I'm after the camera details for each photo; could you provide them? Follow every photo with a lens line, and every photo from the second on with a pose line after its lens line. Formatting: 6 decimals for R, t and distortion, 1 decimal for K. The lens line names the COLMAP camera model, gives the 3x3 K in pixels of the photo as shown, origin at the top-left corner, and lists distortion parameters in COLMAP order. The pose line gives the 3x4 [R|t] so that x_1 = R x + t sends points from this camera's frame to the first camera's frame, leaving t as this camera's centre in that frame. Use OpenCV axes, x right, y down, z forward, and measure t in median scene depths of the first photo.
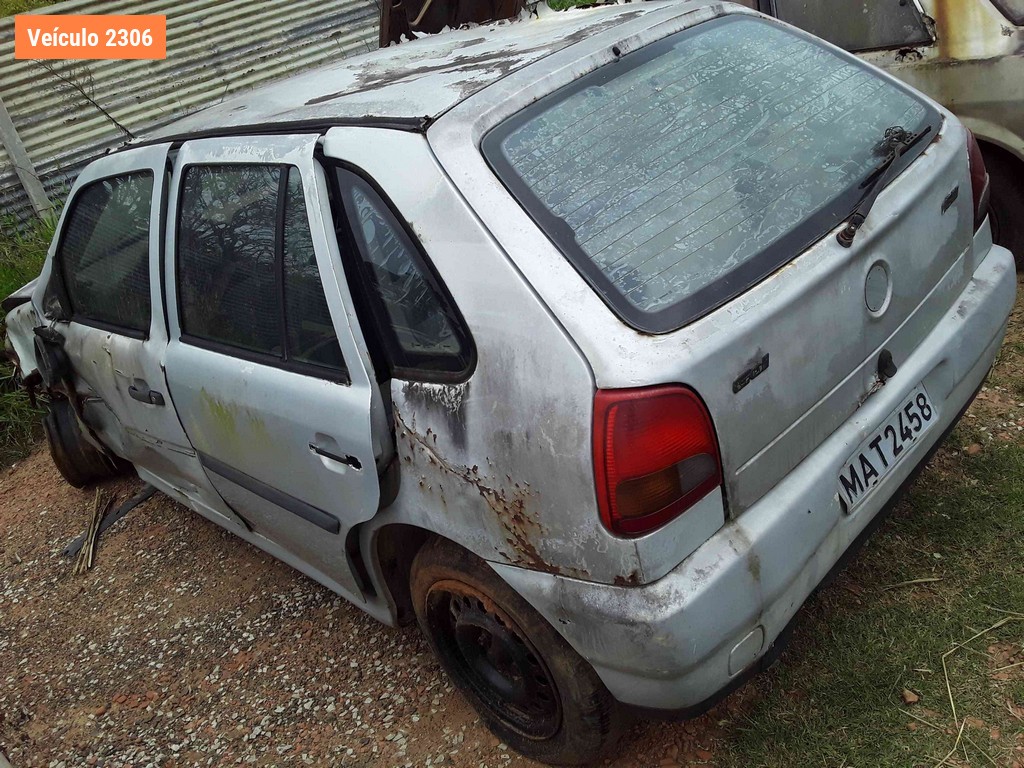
lens RADIAL K [[946.6, 0, 525.3], [0, 946.6, 382.7], [0, 0, 1]] dist [0.092966, -0.207131]
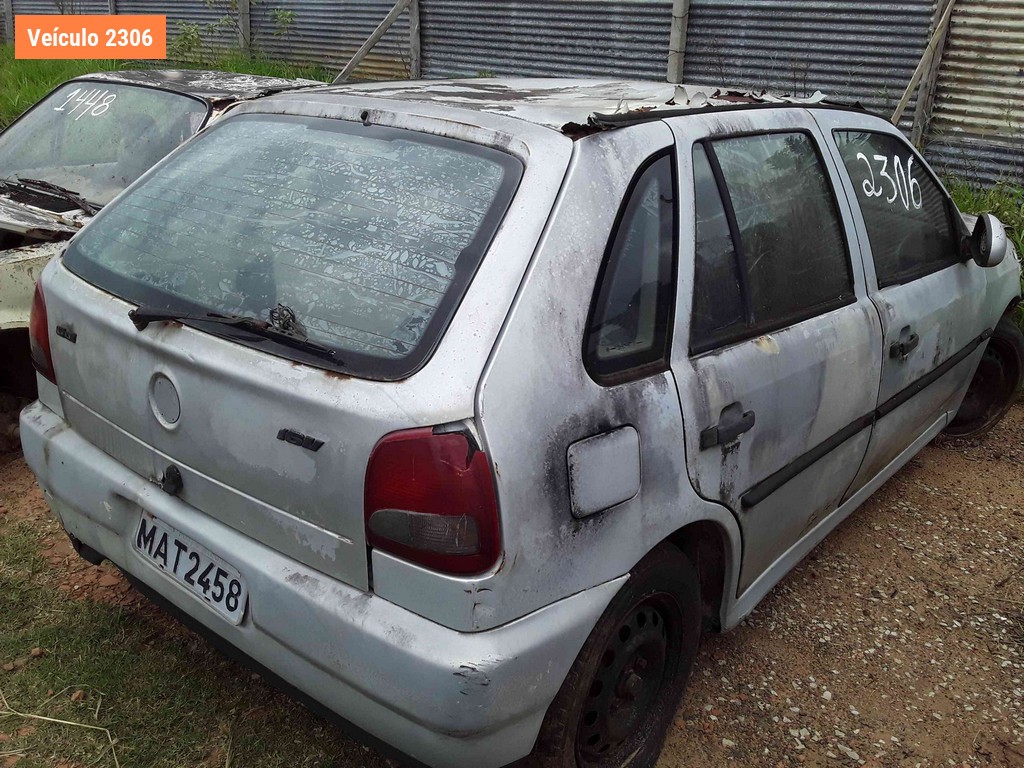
lens RADIAL K [[947.2, 0, 512.0], [0, 947.2, 384.0], [0, 0, 1]] dist [0.103542, -0.216460]
pose [[0.053469, 0.581525, -0.811770, 1.087644], [-0.491479, 0.722977, 0.485544, -0.706541], [0.869247, 0.373006, 0.324464, 0.908136]]
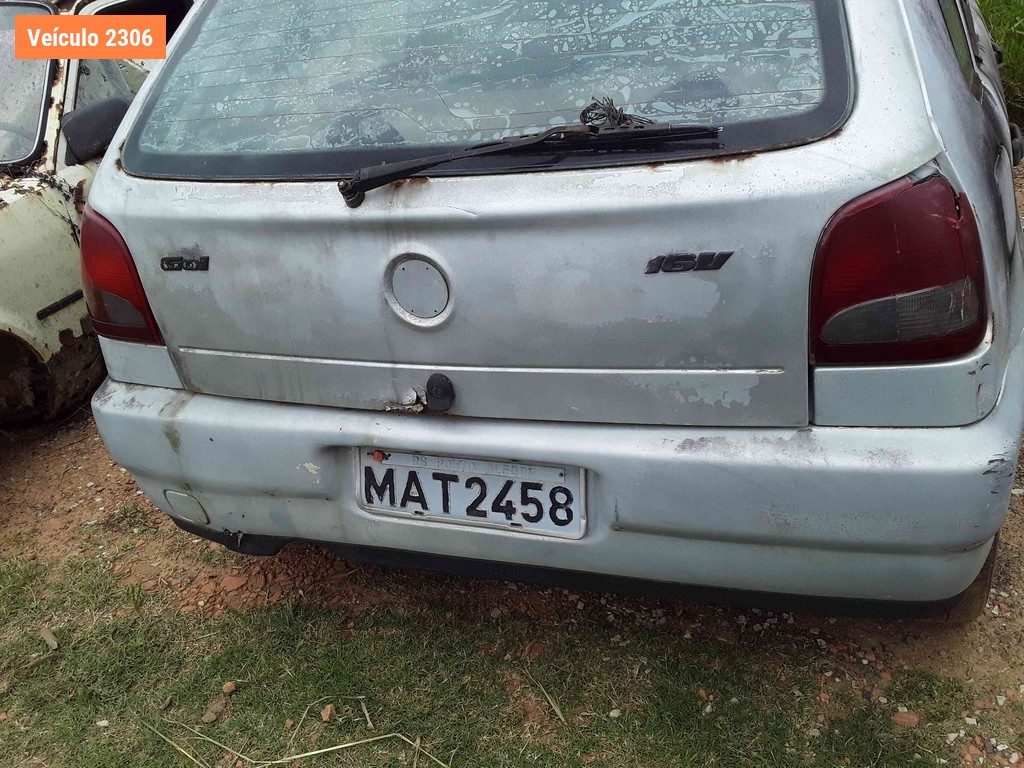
lens RADIAL K [[947.2, 0, 512.0], [0, 947.2, 384.0], [0, 0, 1]] dist [0.103542, -0.216460]
pose [[0.418062, 0.588381, -0.692121, 0.872210], [-0.370278, 0.806103, 0.461619, -0.372155], [0.829529, 0.063292, 0.554866, 0.608905]]
